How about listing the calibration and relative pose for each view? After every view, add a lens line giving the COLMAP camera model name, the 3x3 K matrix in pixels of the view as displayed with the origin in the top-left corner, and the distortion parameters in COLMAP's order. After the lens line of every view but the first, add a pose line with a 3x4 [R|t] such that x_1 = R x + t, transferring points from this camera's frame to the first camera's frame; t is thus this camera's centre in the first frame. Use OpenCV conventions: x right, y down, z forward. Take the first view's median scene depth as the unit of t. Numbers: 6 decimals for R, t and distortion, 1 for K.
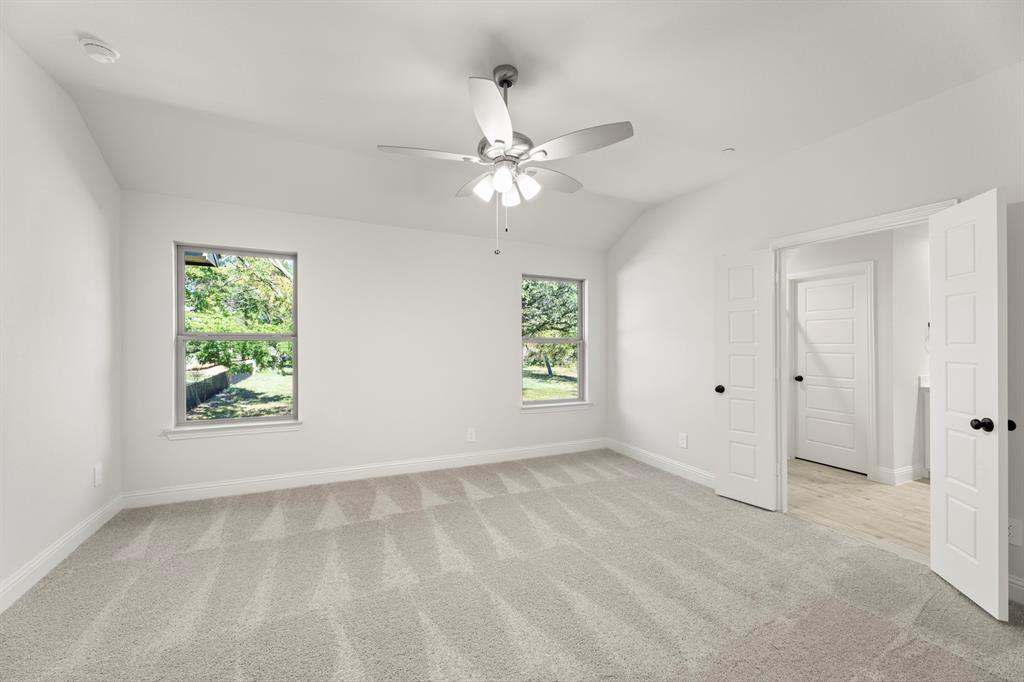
lens RADIAL K [[406.5, 0, 507.4], [0, 406.5, 341.5], [0, 0, 1]] dist [0.001140, 0.000131]
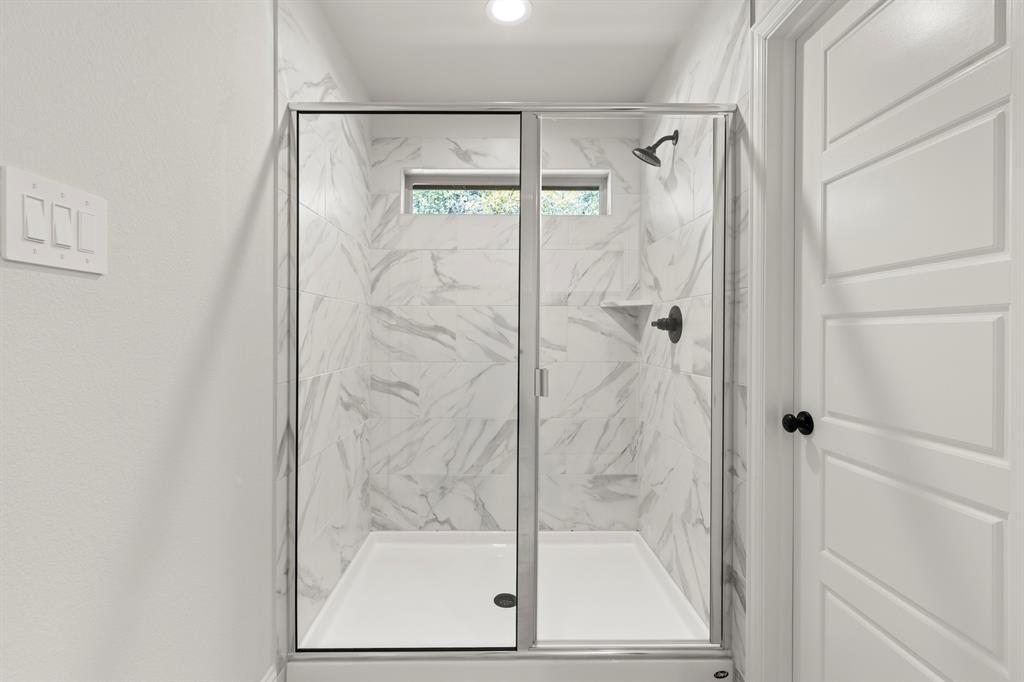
lens RADIAL K [[469.2, 0, 494.1], [0, 469.2, 328.3], [0, 0, 1]] dist [0.001683, 0.000170]
pose [[0.906009, -0.004631, -0.423233, 0.754753], [0.002160, 0.999978, -0.006320, 0.038945], [0.423253, 0.004812, 0.905999, 0.742621]]
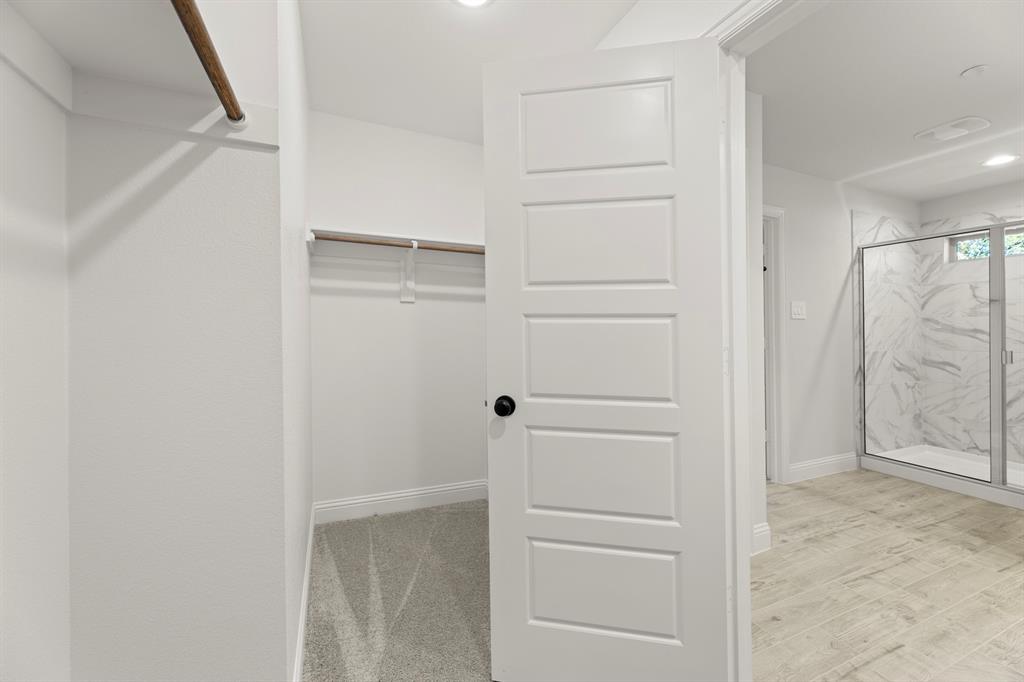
lens RADIAL K [[413.9, 0, 497.8], [0, 413.9, 323.0], [0, 0, 1]] dist [0.000646, 0.000071]
pose [[-0.042903, -0.021200, -0.998854, 1.353725], [-0.003587, 0.999772, -0.021065, 0.041290], [0.999073, 0.002679, -0.042969, 0.286759]]
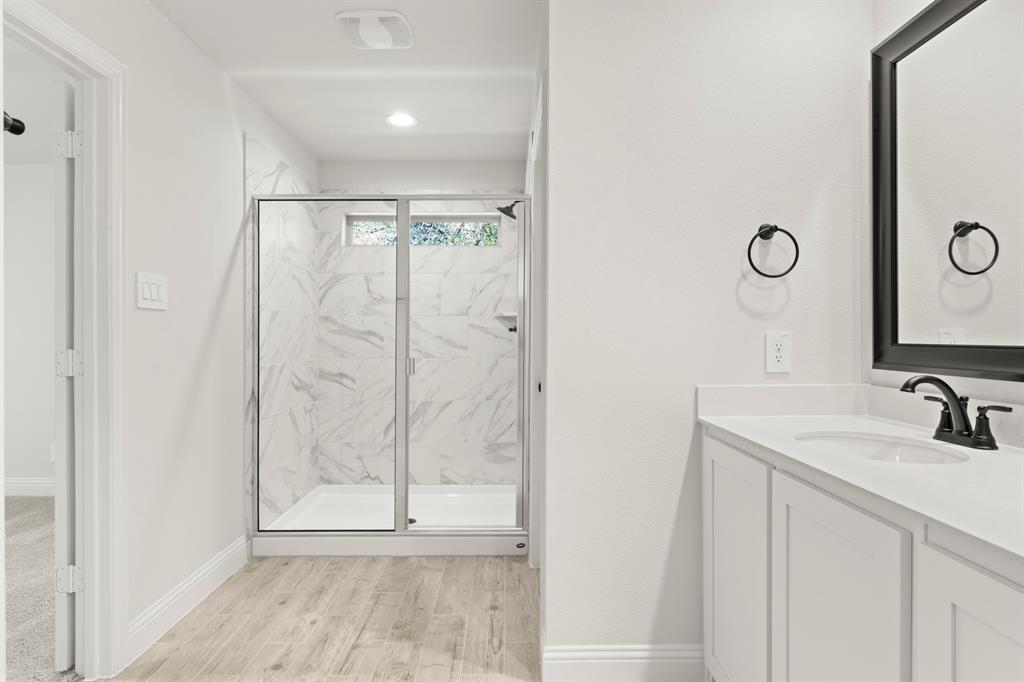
lens RADIAL K [[540.6, 0, 511.4], [0, 540.6, 332.0], [0, 0, 1]] dist [0.002165, 0.000797]
pose [[0.909743, -0.005666, -0.415134, 1.042789], [0.004062, 0.999980, -0.004747, 0.039333], [0.415152, 0.002633, 0.909748, 0.513975]]
